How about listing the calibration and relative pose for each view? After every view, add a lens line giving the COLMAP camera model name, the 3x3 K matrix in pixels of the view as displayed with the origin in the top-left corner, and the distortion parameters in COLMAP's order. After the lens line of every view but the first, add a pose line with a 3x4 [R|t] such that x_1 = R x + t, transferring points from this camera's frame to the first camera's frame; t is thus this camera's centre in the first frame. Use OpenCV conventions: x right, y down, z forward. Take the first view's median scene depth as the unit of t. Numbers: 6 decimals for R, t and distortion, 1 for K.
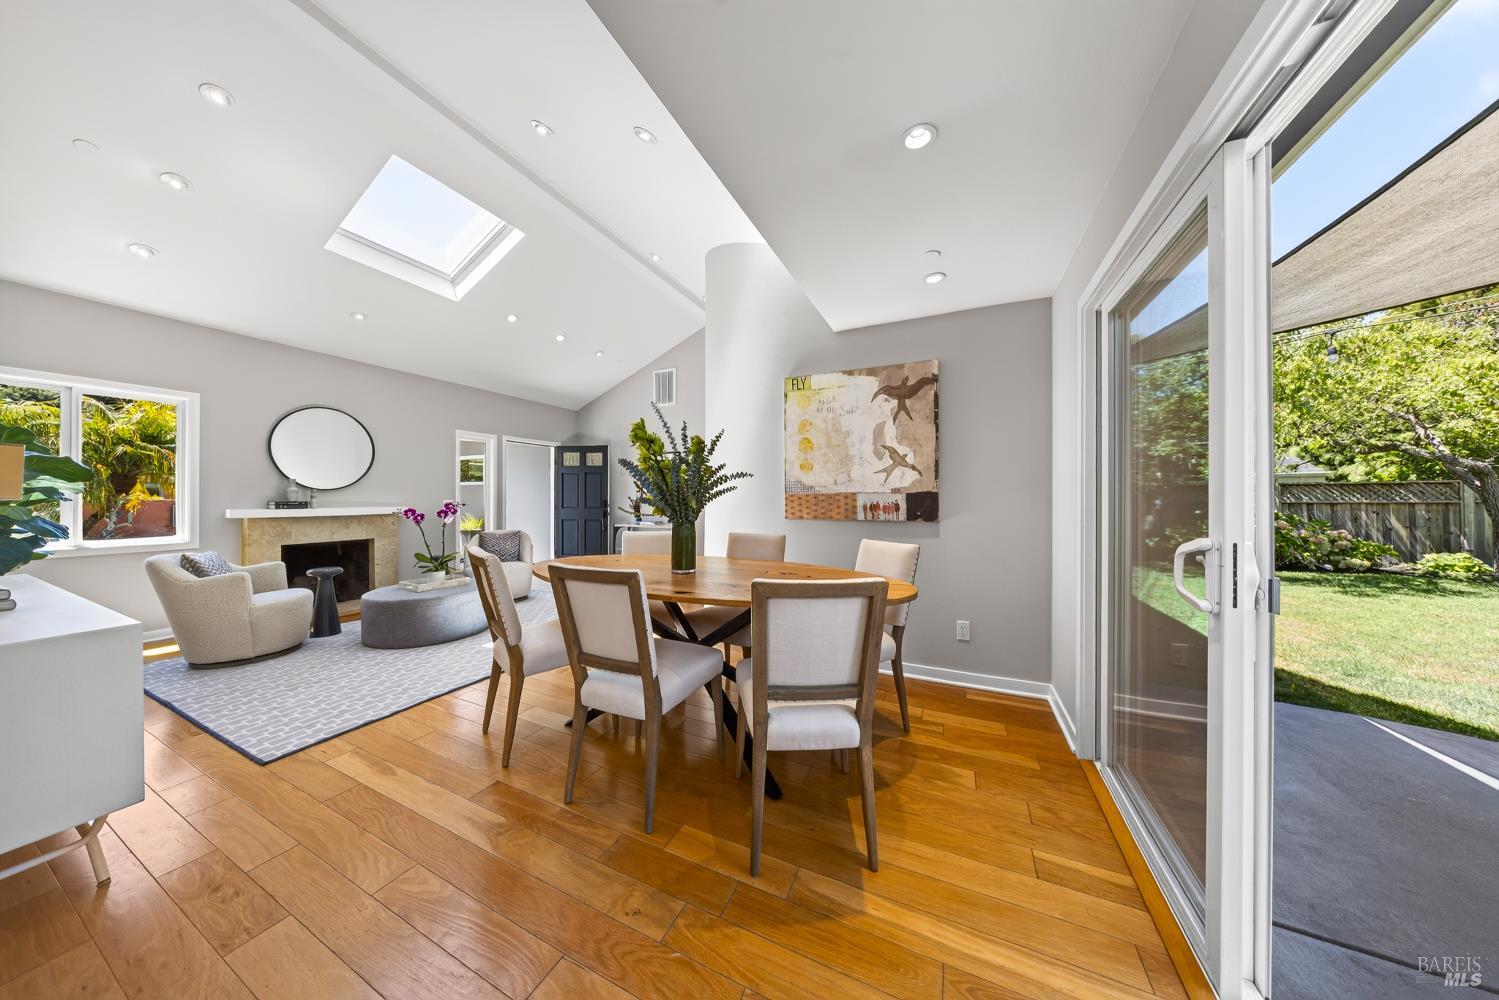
lens RADIAL K [[439.5, 0, 746.0], [0, 439.5, 497.7], [0, 0, 1]] dist [-0.007235, 0.000020]
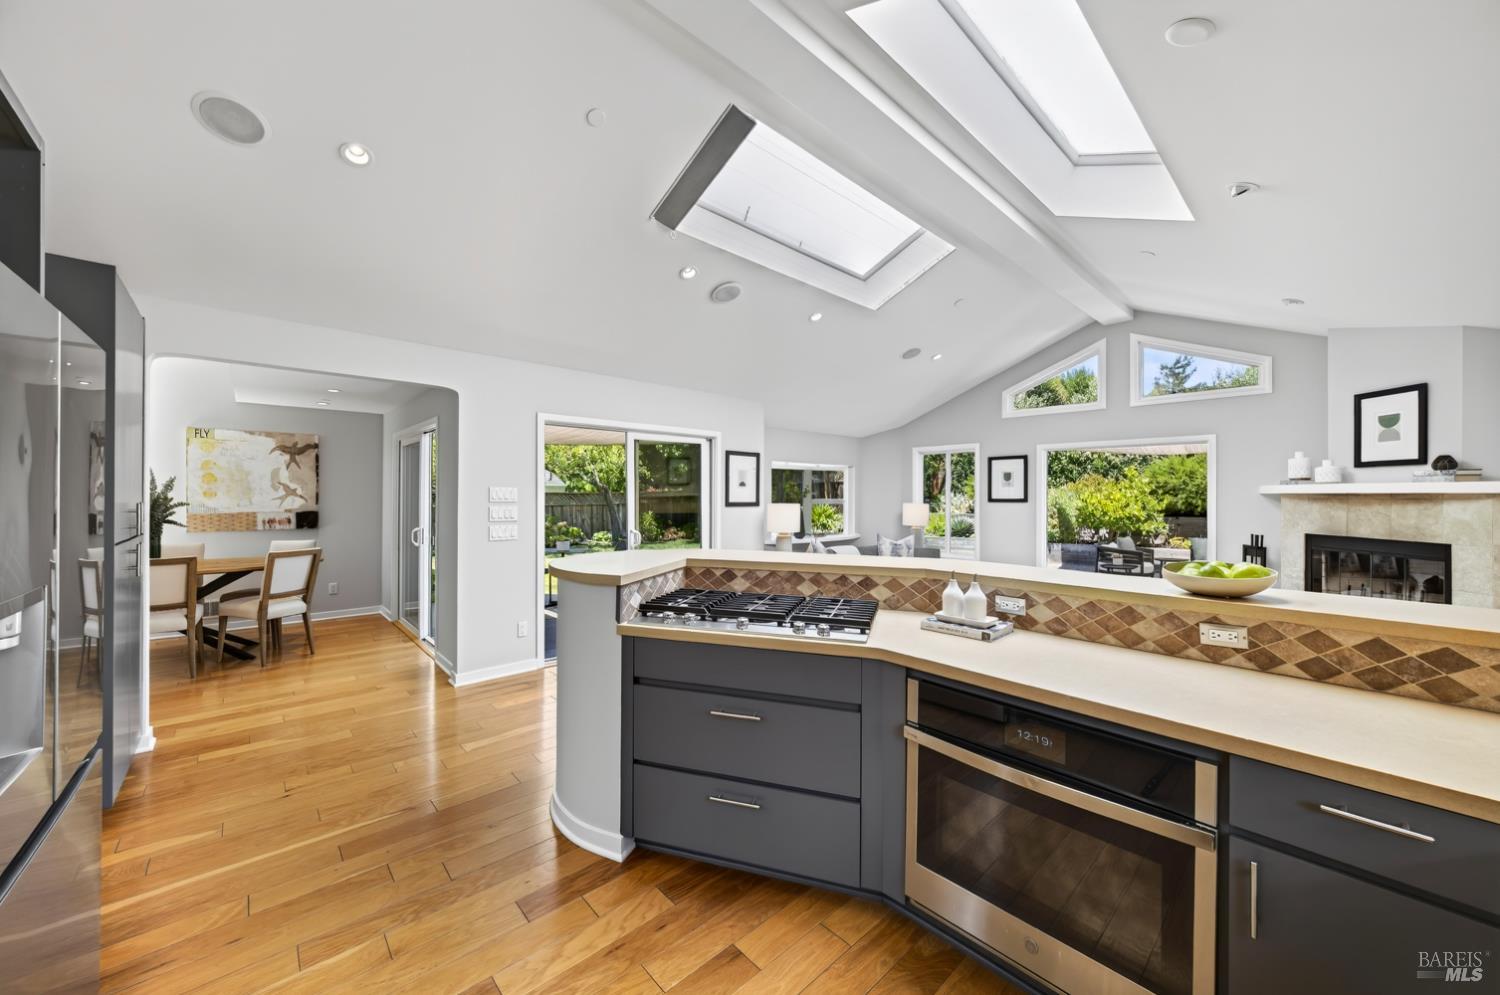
lens RADIAL K [[545.8, 0, 760.0], [0, 545.8, 496.3], [0, 0, 1]] dist [-0.016601, -0.000100]
pose [[0.366589, 0.000678, 0.930383, -0.842949], [-0.005160, 0.999986, 0.001304, -0.077817], [-0.930369, -0.005279, 0.366587, -1.308542]]
